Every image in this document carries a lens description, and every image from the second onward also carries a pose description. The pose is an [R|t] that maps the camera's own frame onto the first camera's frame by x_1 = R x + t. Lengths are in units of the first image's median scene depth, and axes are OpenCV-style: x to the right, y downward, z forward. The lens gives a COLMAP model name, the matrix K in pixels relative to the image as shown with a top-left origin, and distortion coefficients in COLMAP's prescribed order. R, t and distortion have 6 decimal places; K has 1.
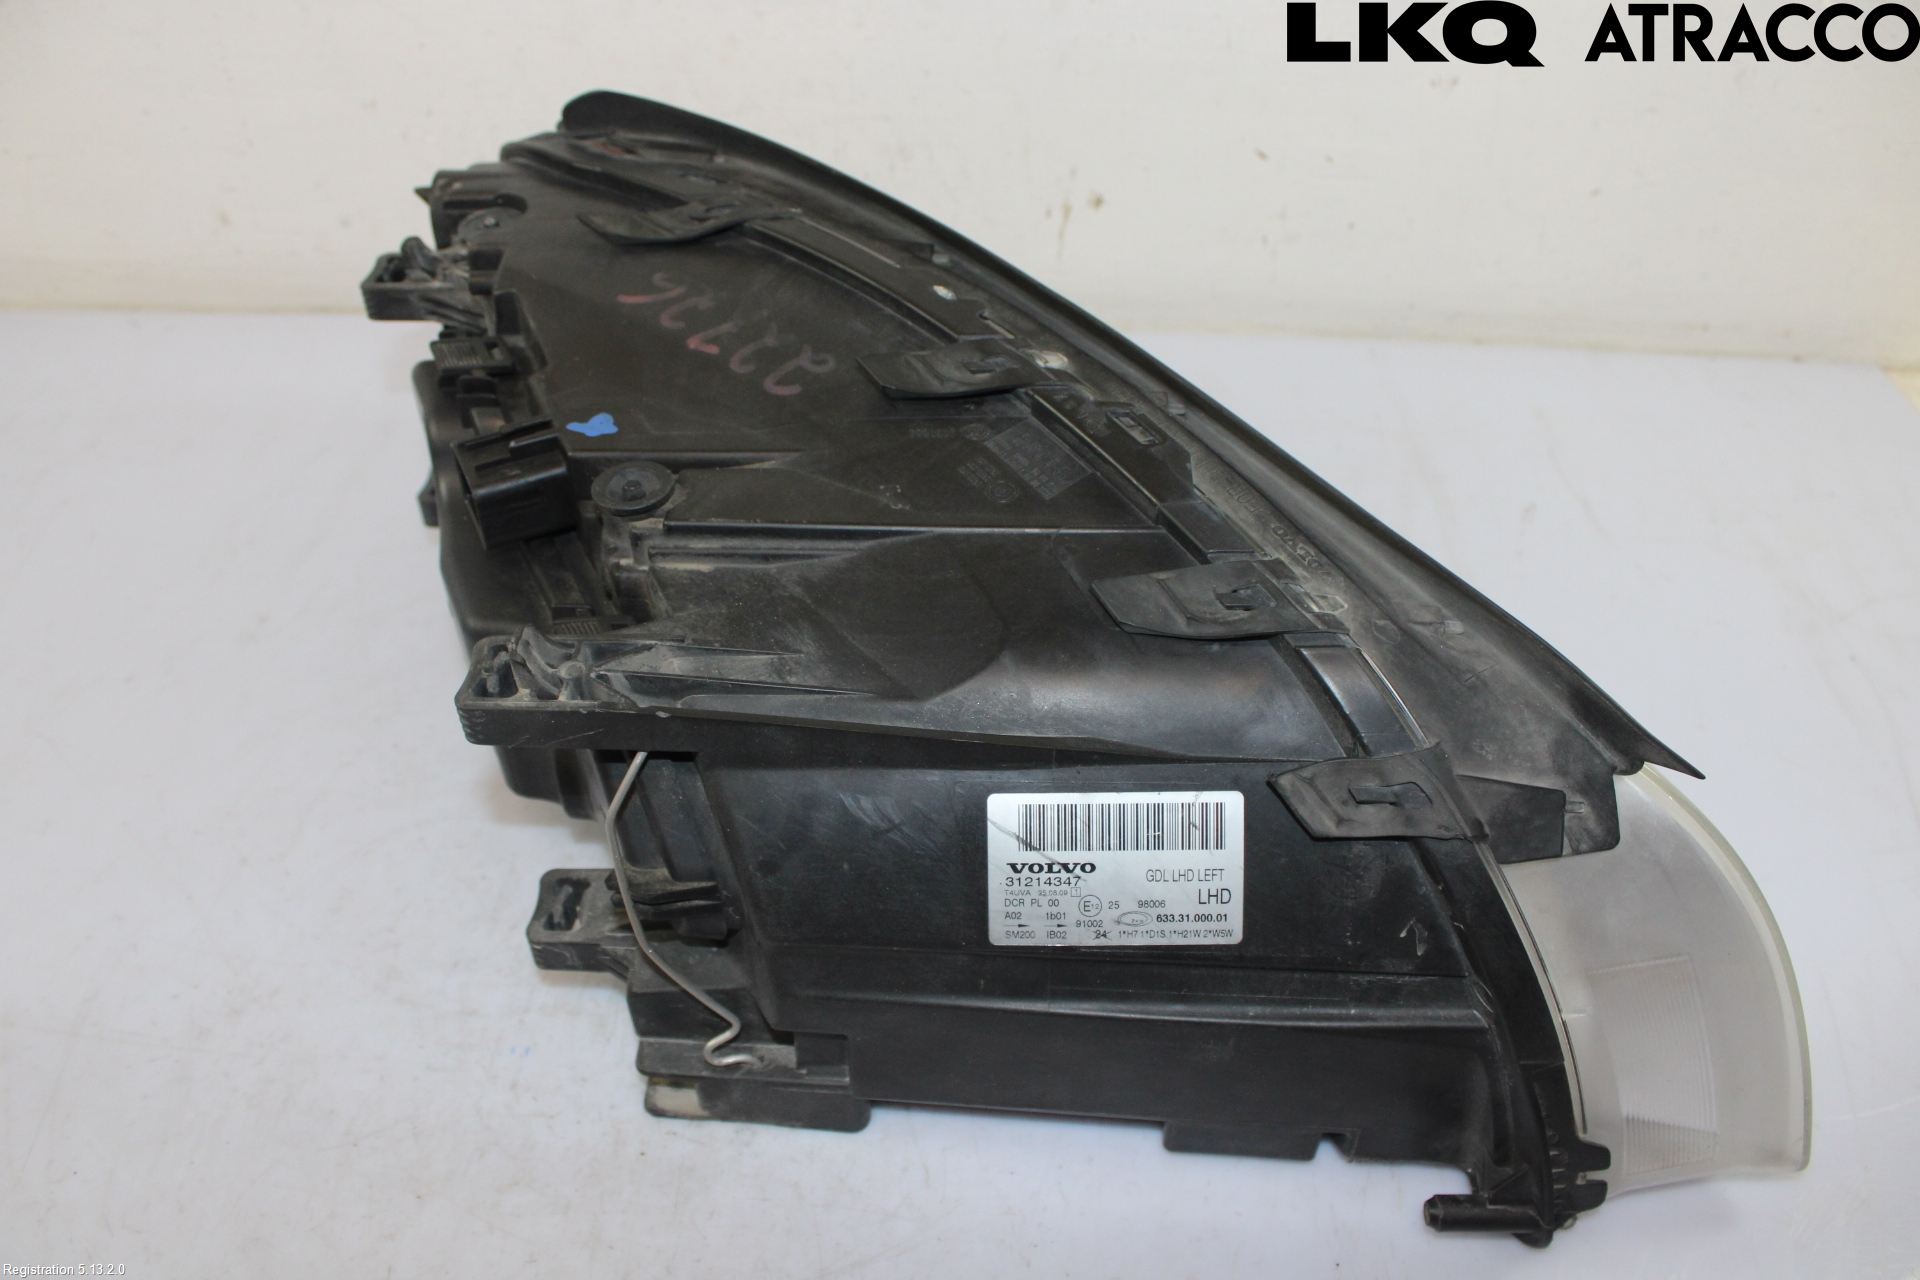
lens RADIAL K [[1556.9, 0, 960.0], [0, 1556.9, 640.0], [0, 0, 1]] dist [-0.155622, 0.107500]
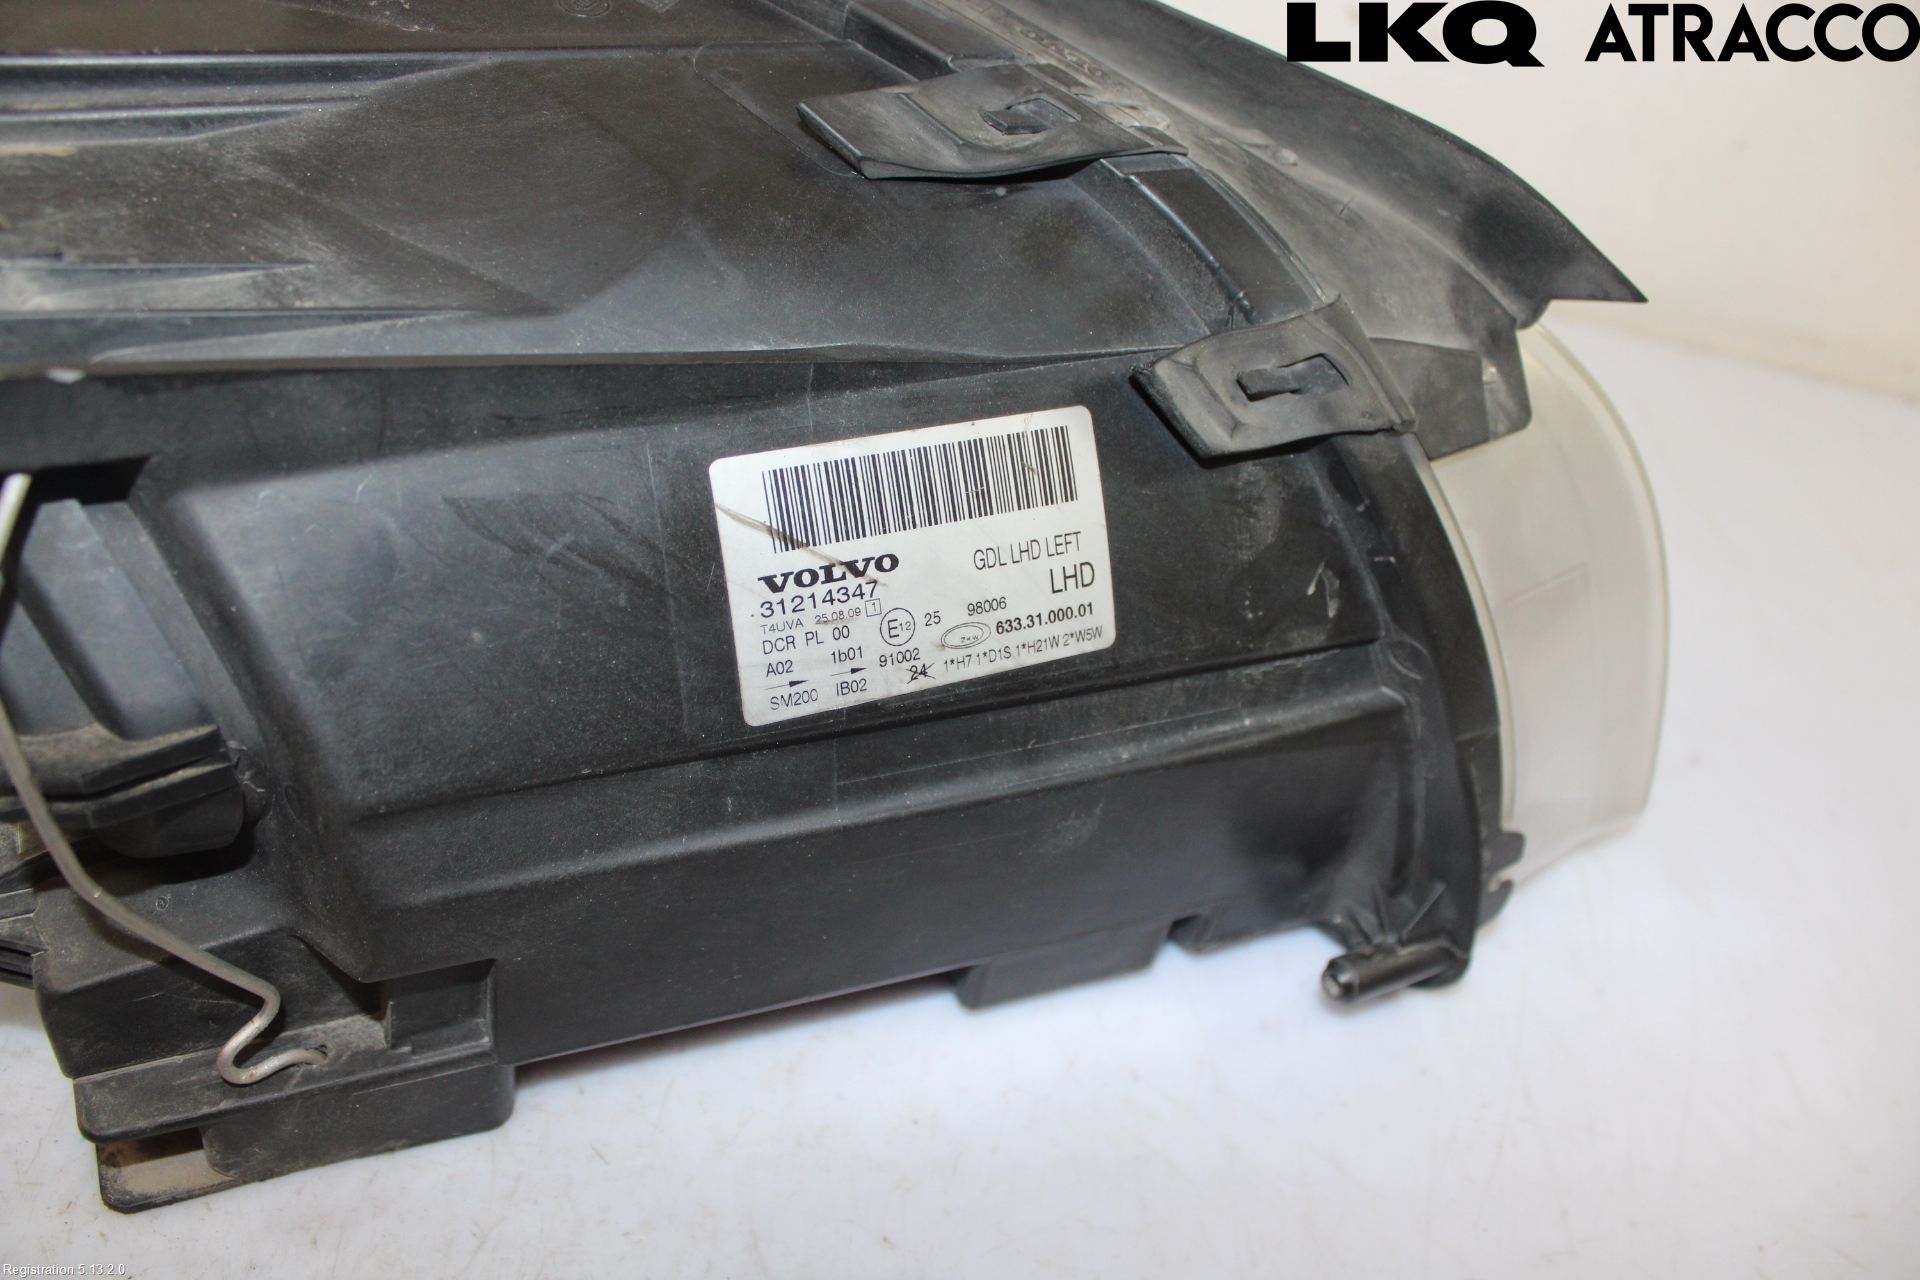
lens RADIAL K [[1556.9, 0, 960.0], [0, 1556.9, 640.0], [0, 0, 1]] dist [-0.155622, 0.107500]
pose [[0.867111, -0.180448, 0.464282, -0.175544], [0.155570, 0.983557, 0.091722, 0.125172], [-0.473199, -0.007305, 0.880925, 0.457631]]
